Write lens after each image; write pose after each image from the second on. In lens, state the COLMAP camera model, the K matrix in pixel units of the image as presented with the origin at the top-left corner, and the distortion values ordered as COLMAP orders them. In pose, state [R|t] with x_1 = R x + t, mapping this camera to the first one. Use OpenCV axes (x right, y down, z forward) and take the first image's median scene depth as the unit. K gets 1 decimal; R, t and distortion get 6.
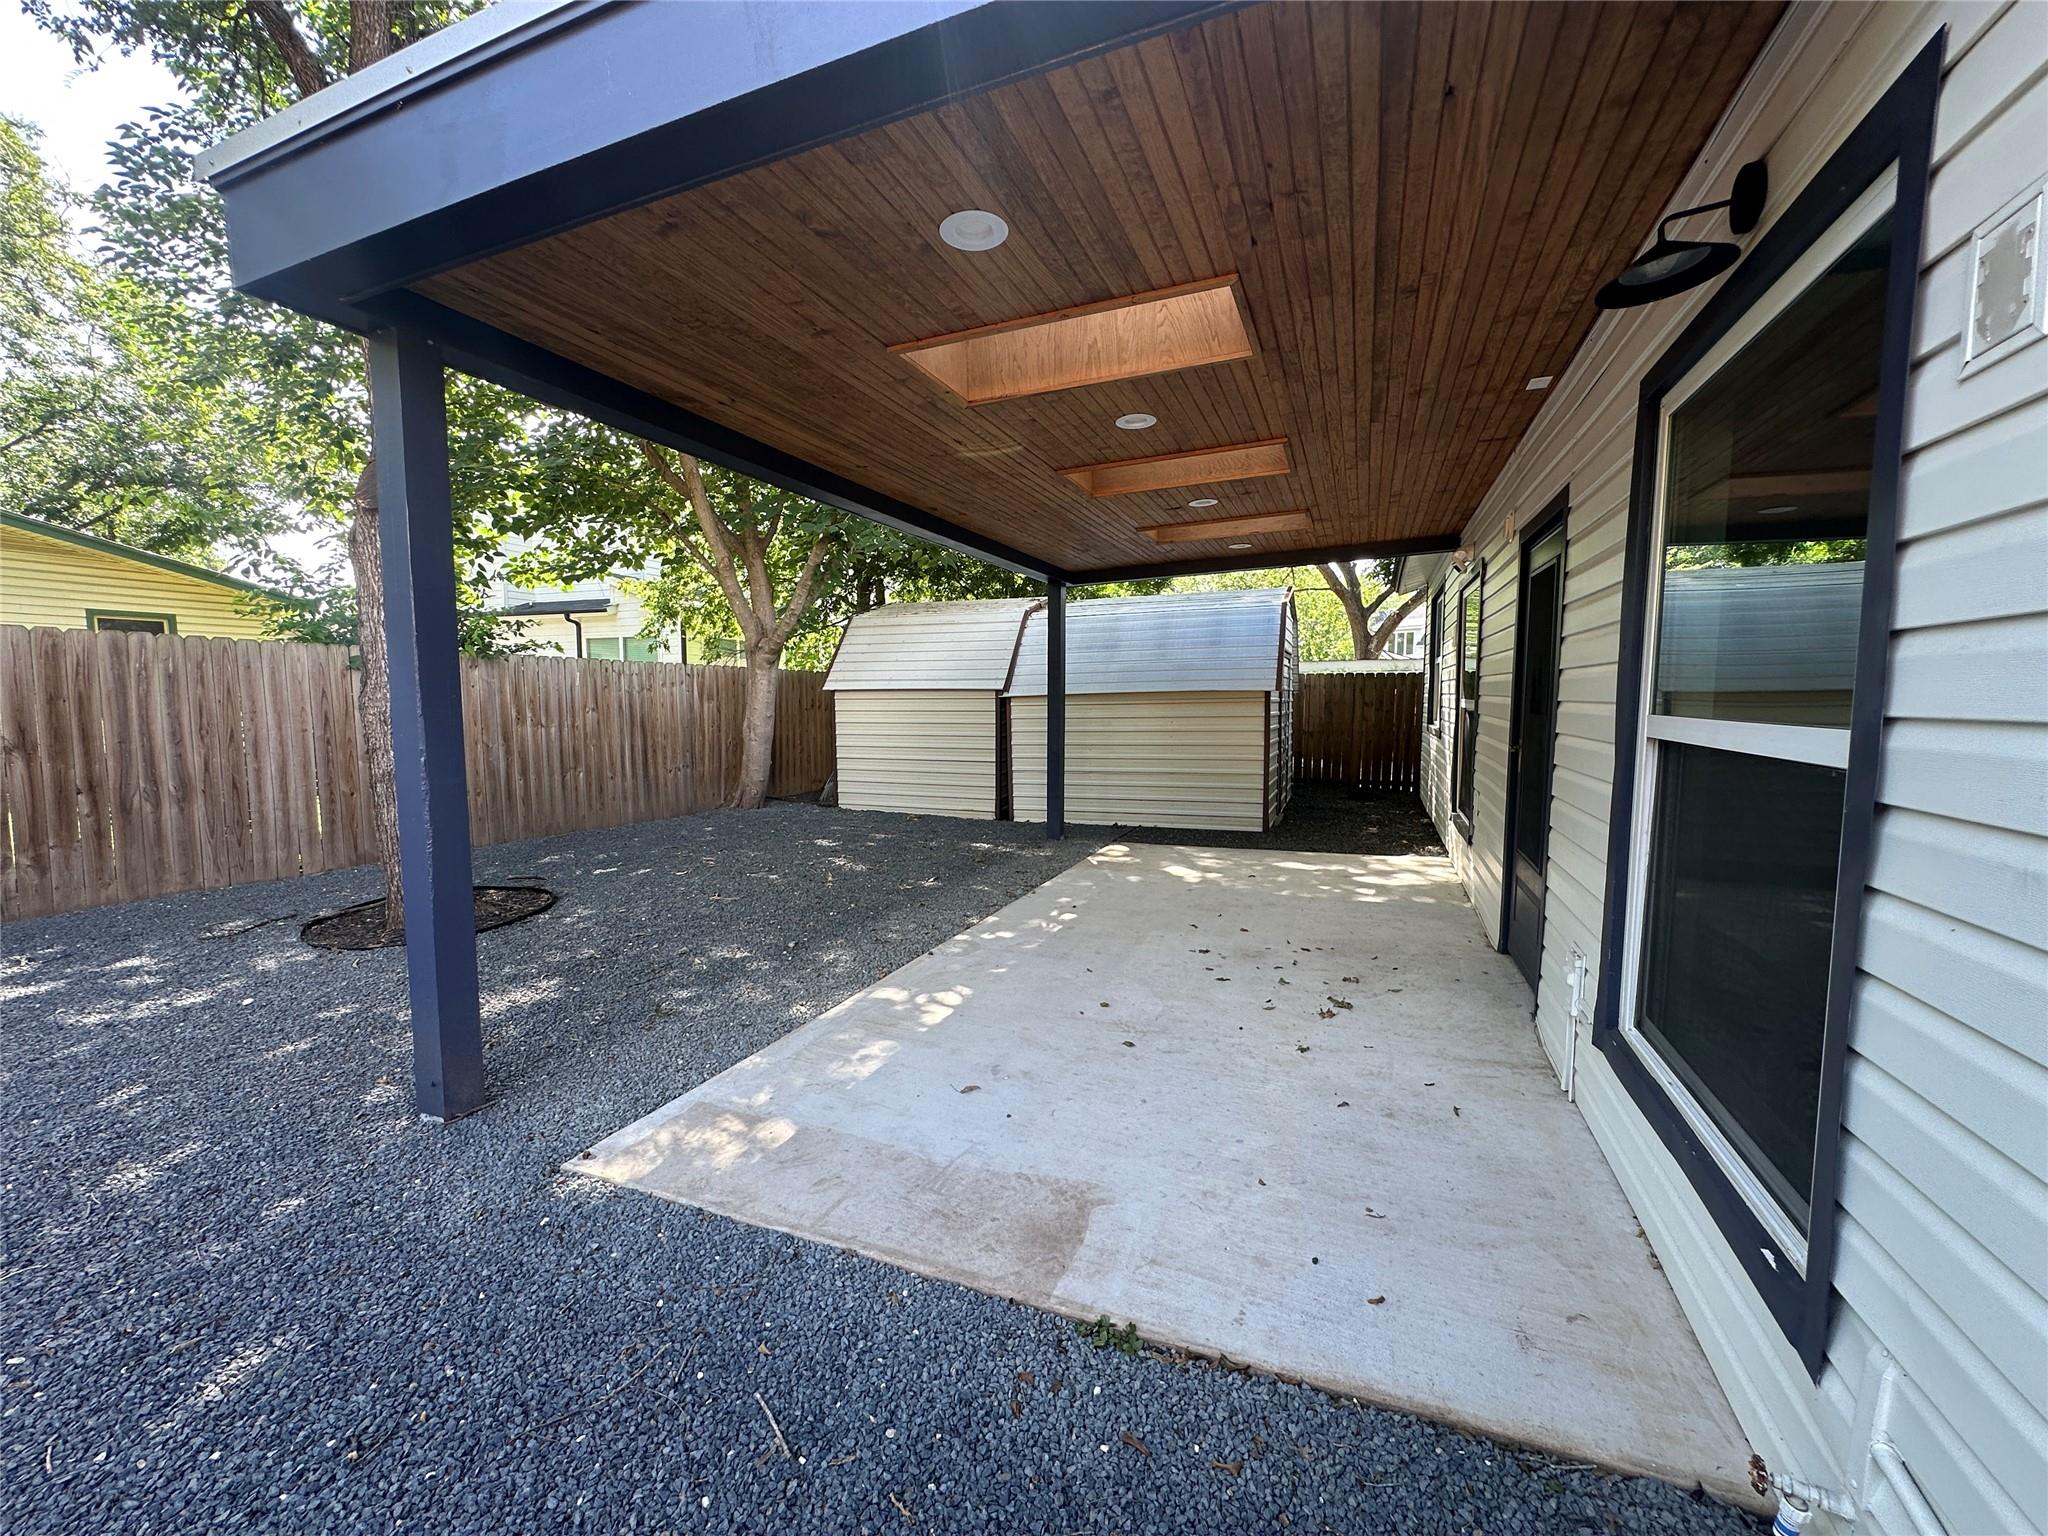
lens RADIAL K [[818.4, 0, 1024.0], [0, 818.4, 768.0], [0, 0, 1]] dist [-0.003583, 0.000402]
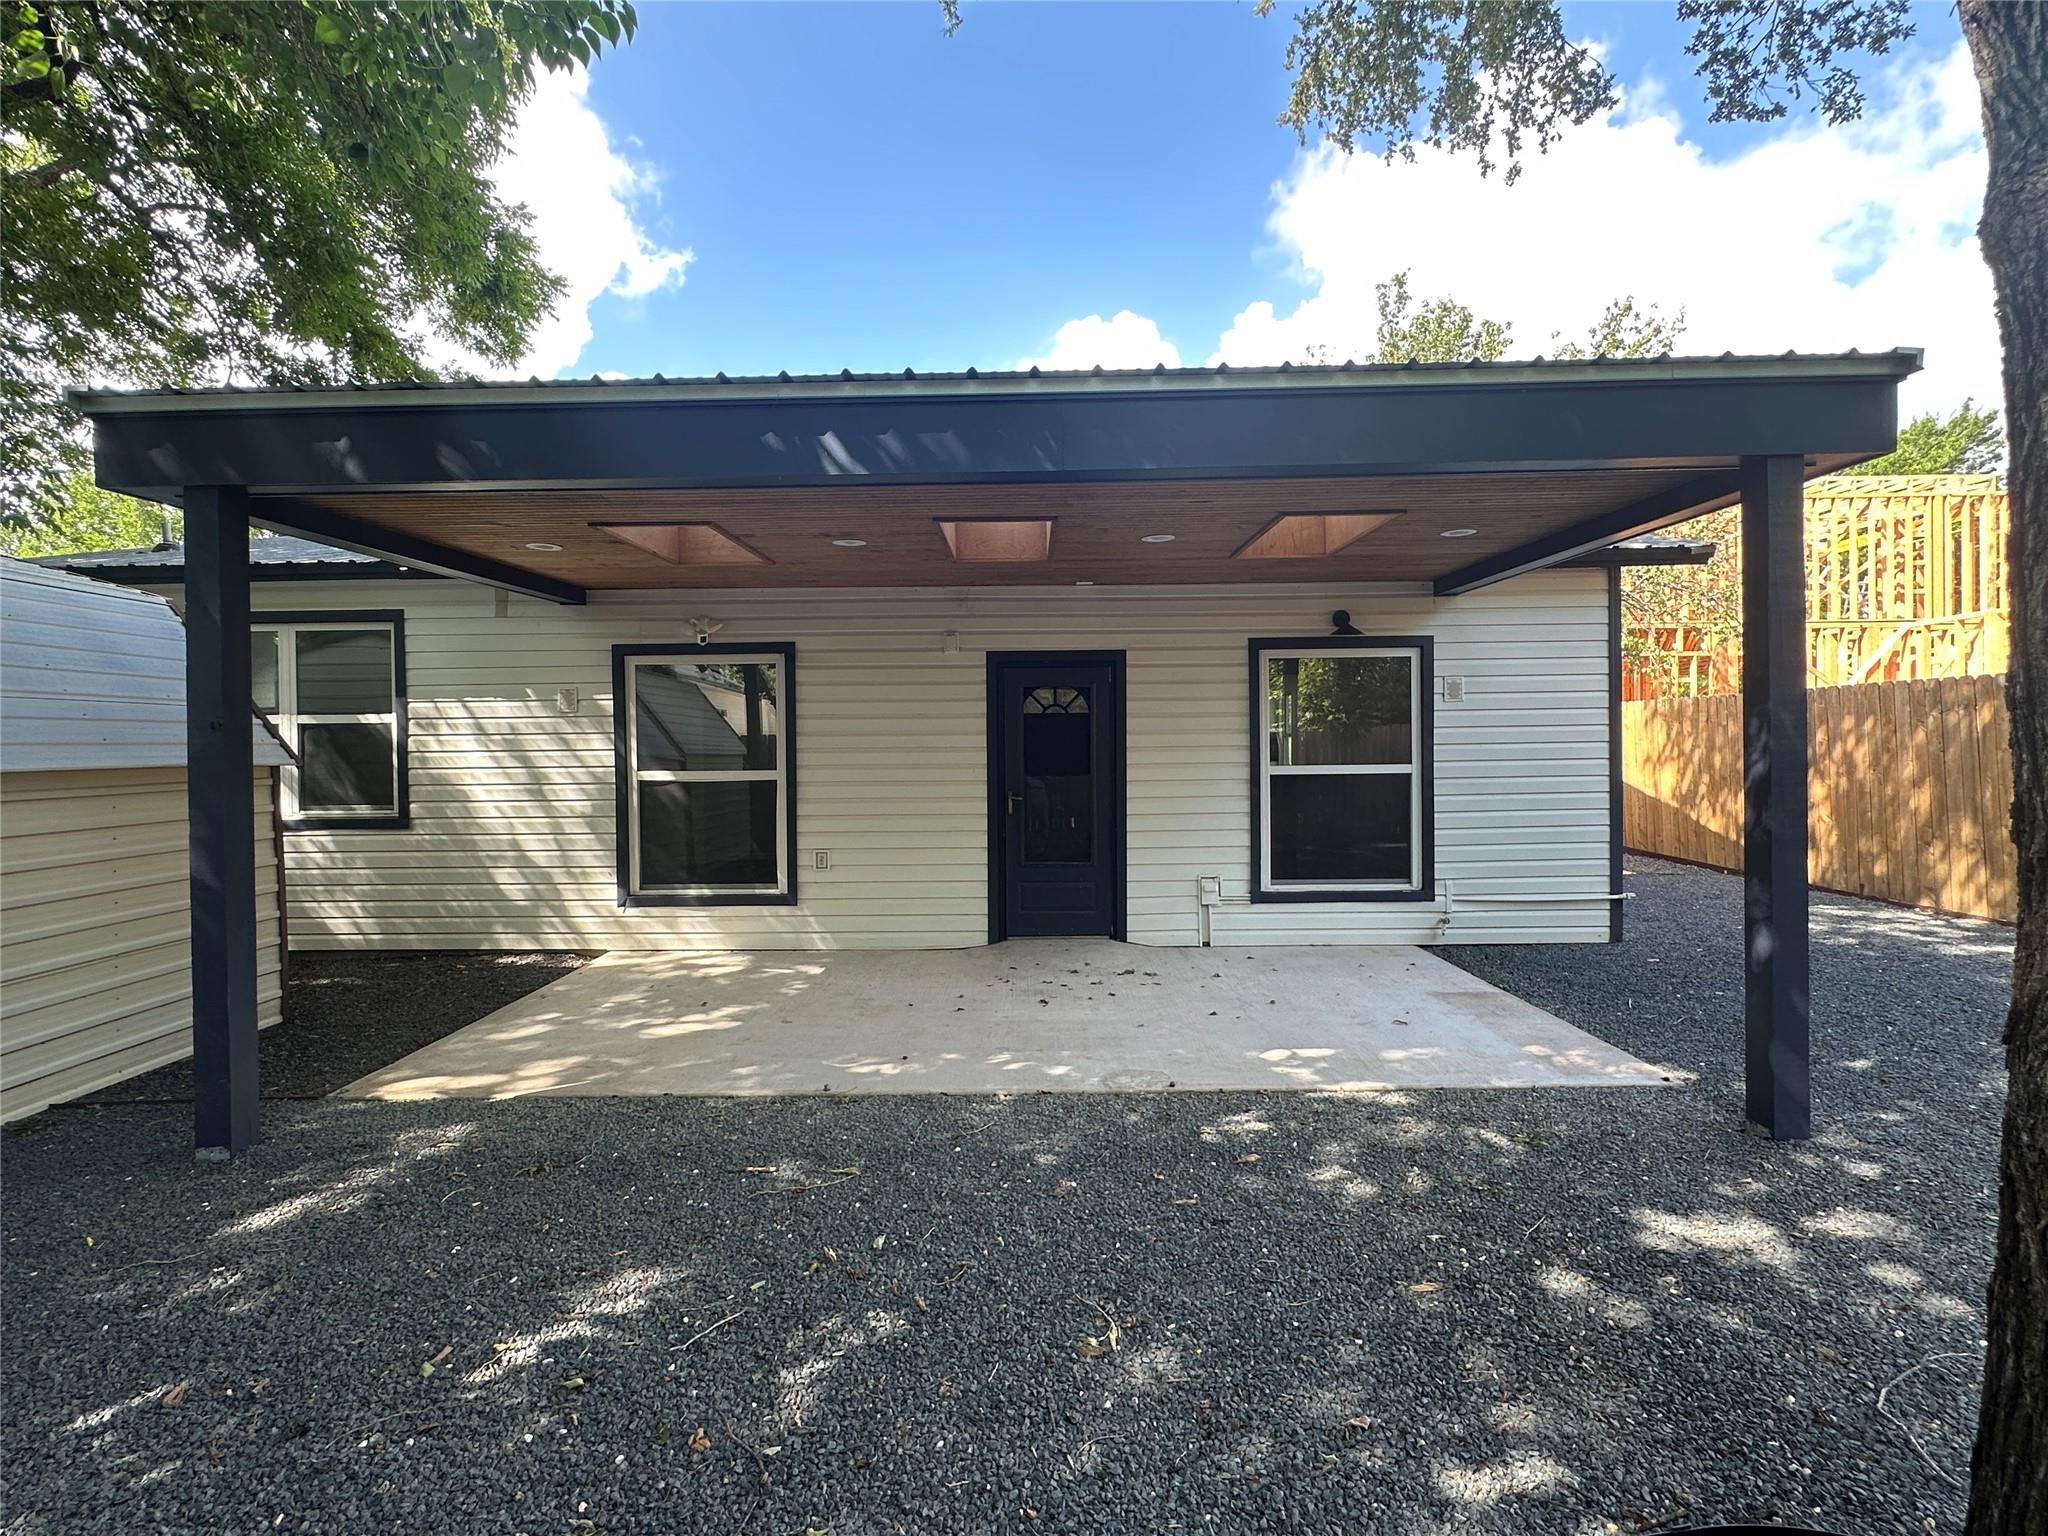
lens RADIAL K [[943.1, 0, 1026.3], [0, 943.1, 762.5], [0, 0, 1]] dist [-0.002230, 0.000115]
pose [[-0.366464, -0.000439, 0.930432, -1.063317], [0.094839, 0.994774, 0.037823, -0.157803], [-0.925586, 0.102102, -0.364507, 1.658925]]
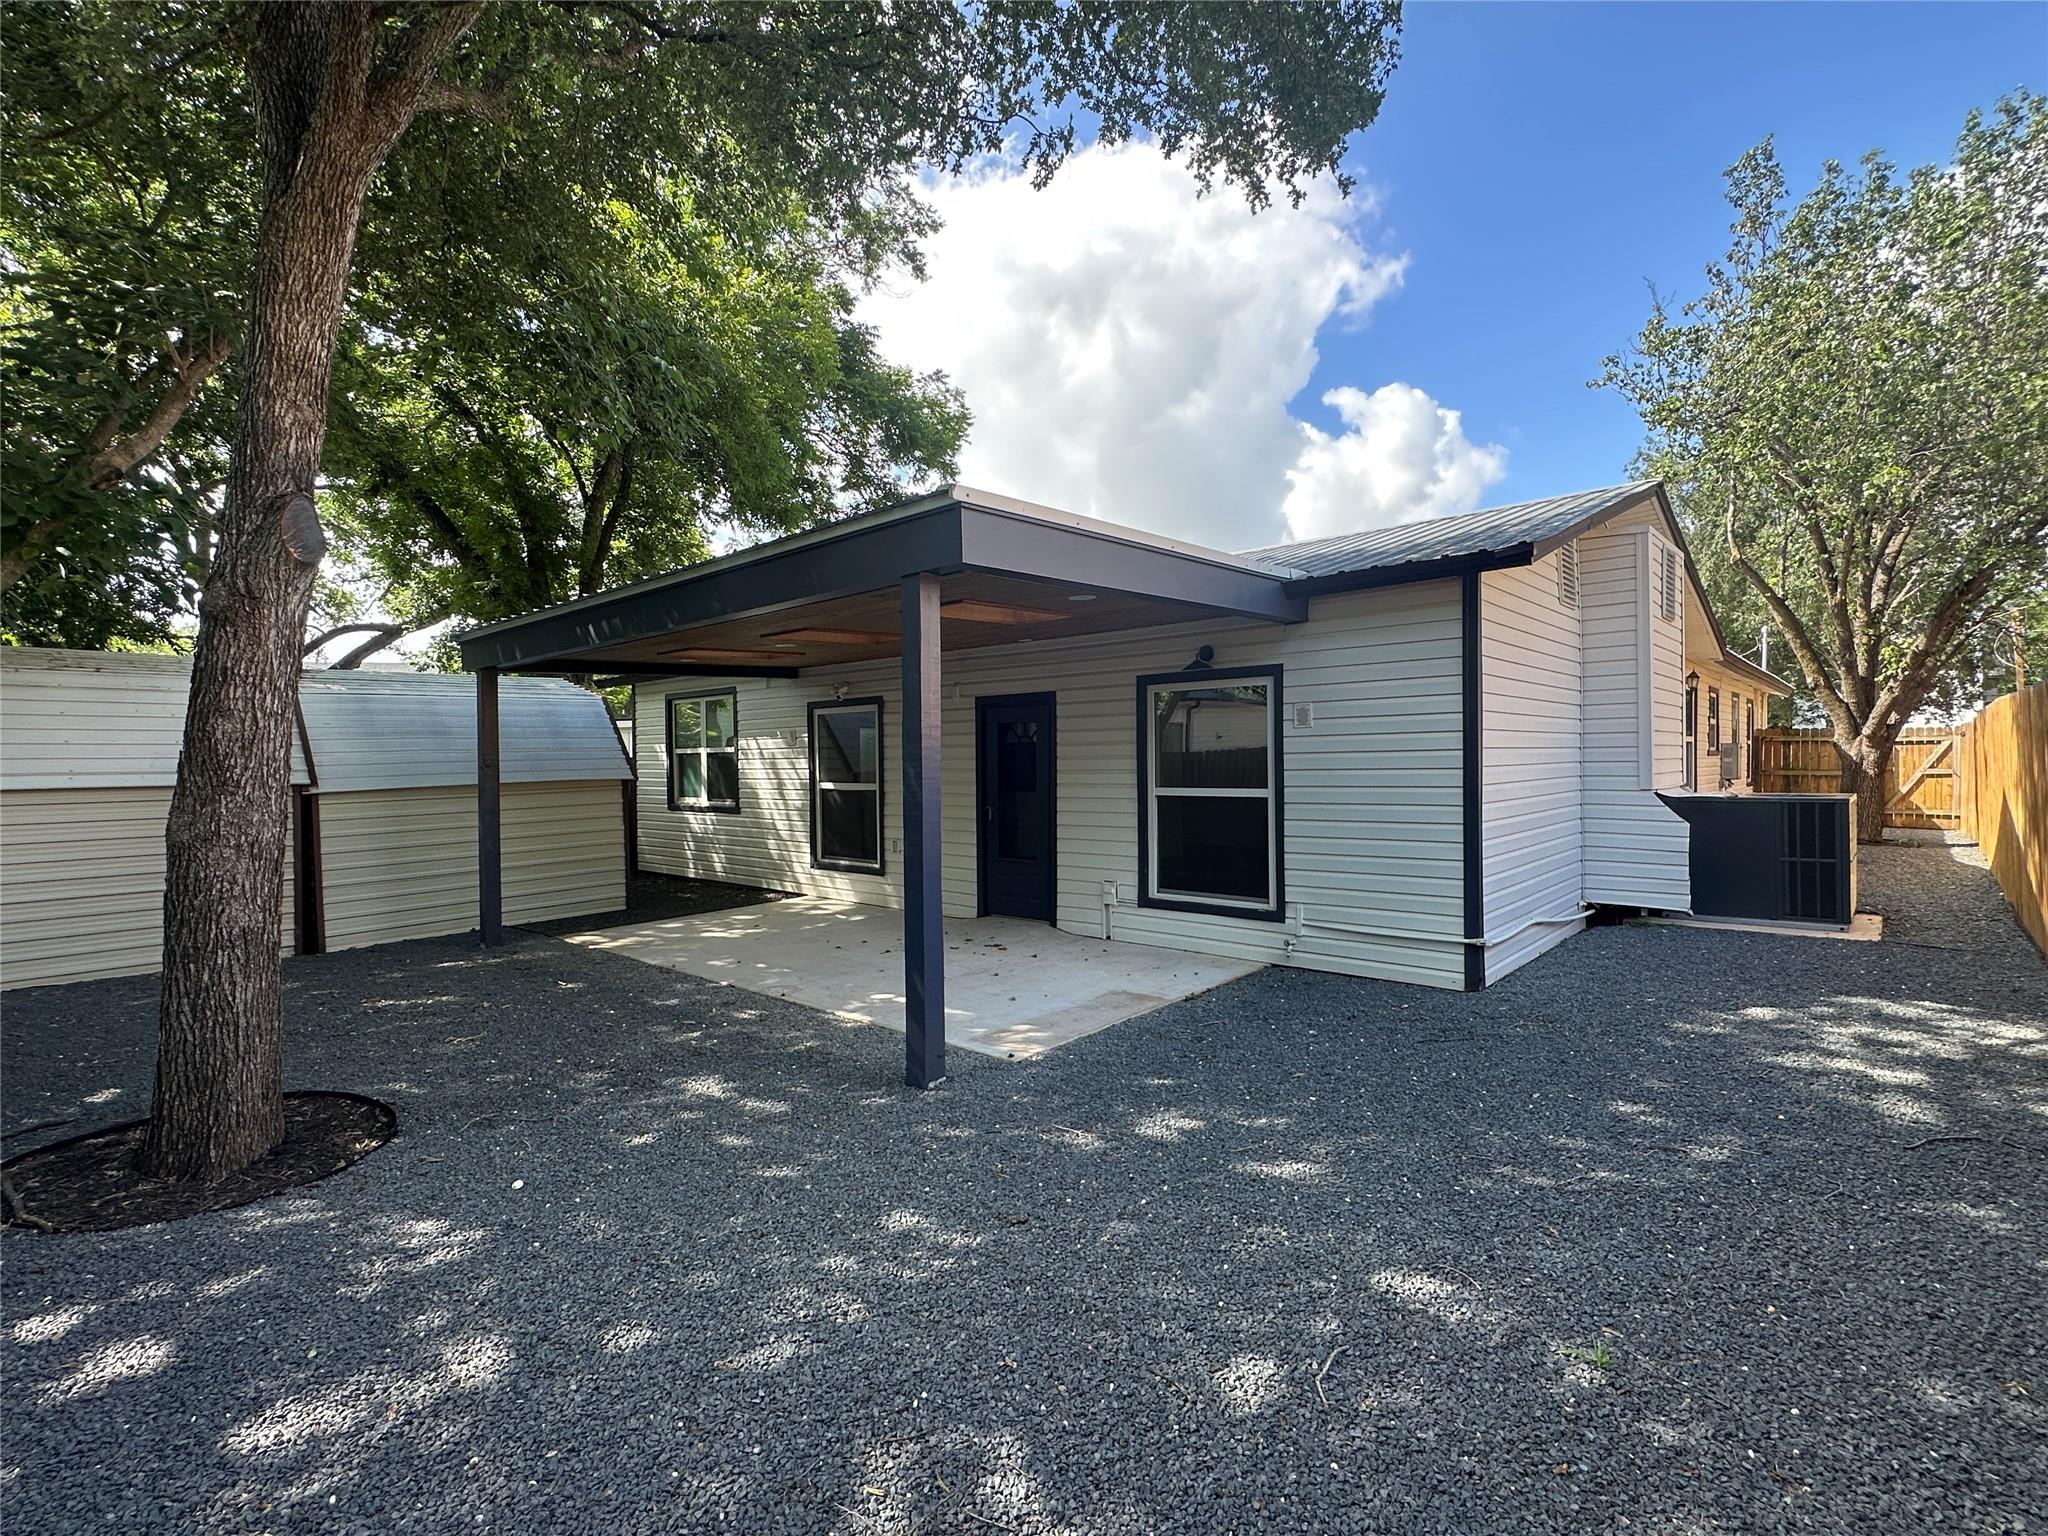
lens RADIAL K [[933.3, 0, 1025.5], [0, 933.3, 765.7], [0, 0, 1]] dist [-0.005201, 0.001408]
pose [[0.327906, -0.008304, 0.944674, -1.558257], [0.096281, 0.995048, -0.024673, -0.062795], [-0.939791, 0.099044, 0.327082, 0.162871]]
